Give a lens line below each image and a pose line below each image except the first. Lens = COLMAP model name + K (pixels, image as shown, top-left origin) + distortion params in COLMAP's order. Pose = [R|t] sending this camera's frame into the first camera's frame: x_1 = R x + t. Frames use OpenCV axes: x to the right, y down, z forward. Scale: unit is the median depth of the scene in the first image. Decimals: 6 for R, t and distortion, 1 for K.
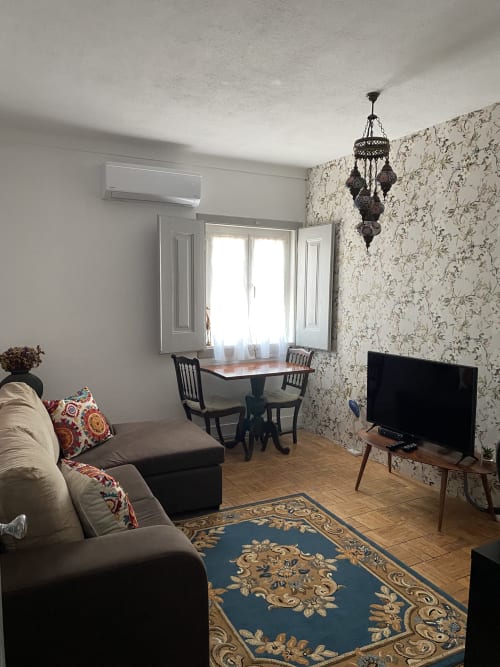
lens RADIAL K [[504.7, 0, 250.0], [0, 504.7, 334.7], [0, 0, 1]] dist [0.007990, -0.012066]
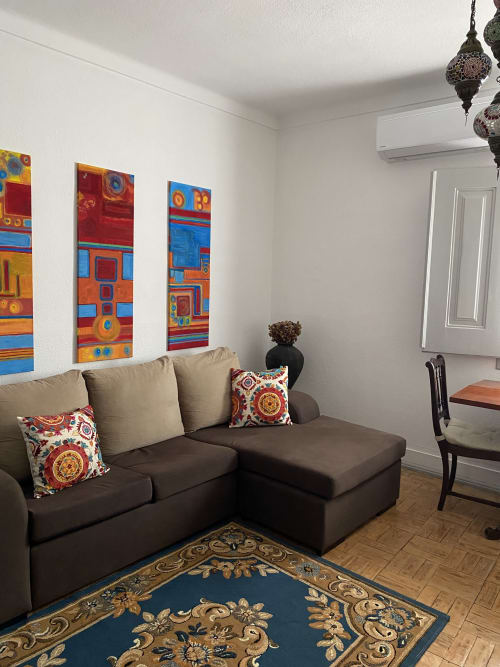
lens RADIAL K [[504.7, 0, 256.6], [0, 504.7, 321.6], [0, 0, 1]] dist [0.007990, -0.012066]
pose [[0.402987, 0.092618, -0.910507, 0.561605], [-0.107079, 0.992805, 0.053597, -0.026782], [0.908920, 0.075897, 0.410005, 0.603440]]
